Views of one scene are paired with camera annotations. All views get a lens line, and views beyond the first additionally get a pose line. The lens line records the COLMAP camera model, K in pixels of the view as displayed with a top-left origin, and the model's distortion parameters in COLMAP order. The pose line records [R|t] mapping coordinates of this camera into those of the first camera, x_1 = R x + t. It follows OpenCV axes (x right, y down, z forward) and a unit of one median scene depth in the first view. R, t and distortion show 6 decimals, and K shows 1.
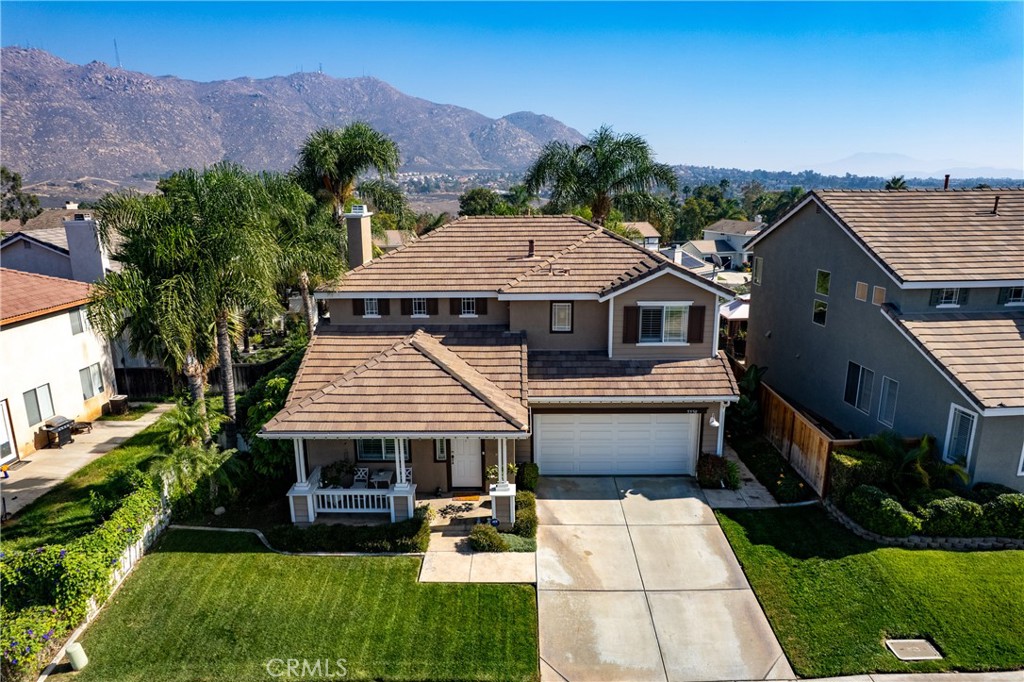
lens RADIAL K [[654.8, 0, 506.6], [0, 654.8, 343.2], [0, 0, 1]] dist [-0.080484, 0.080874]
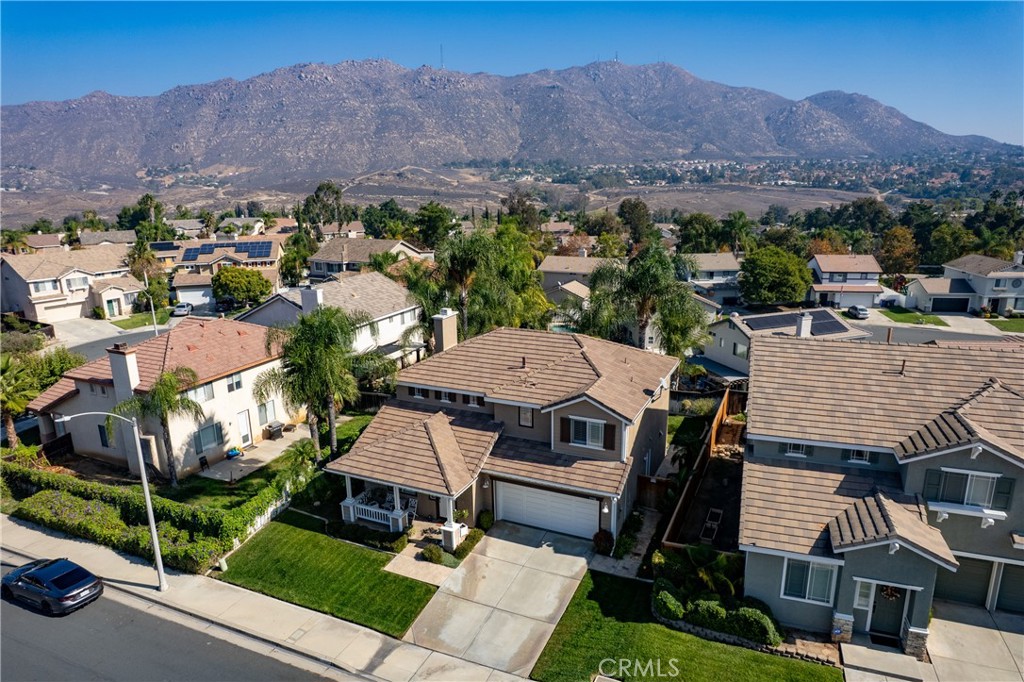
lens RADIAL K [[651.1, 0, 512.0], [0, 651.1, 341.0], [0, 0, 1]] dist [-0.038831, 0.000659]
pose [[0.914516, 0.097084, -0.392728, 0.545184], [-0.089550, 0.995276, 0.037508, -0.231982], [0.394515, 0.000867, 0.918889, -0.317940]]
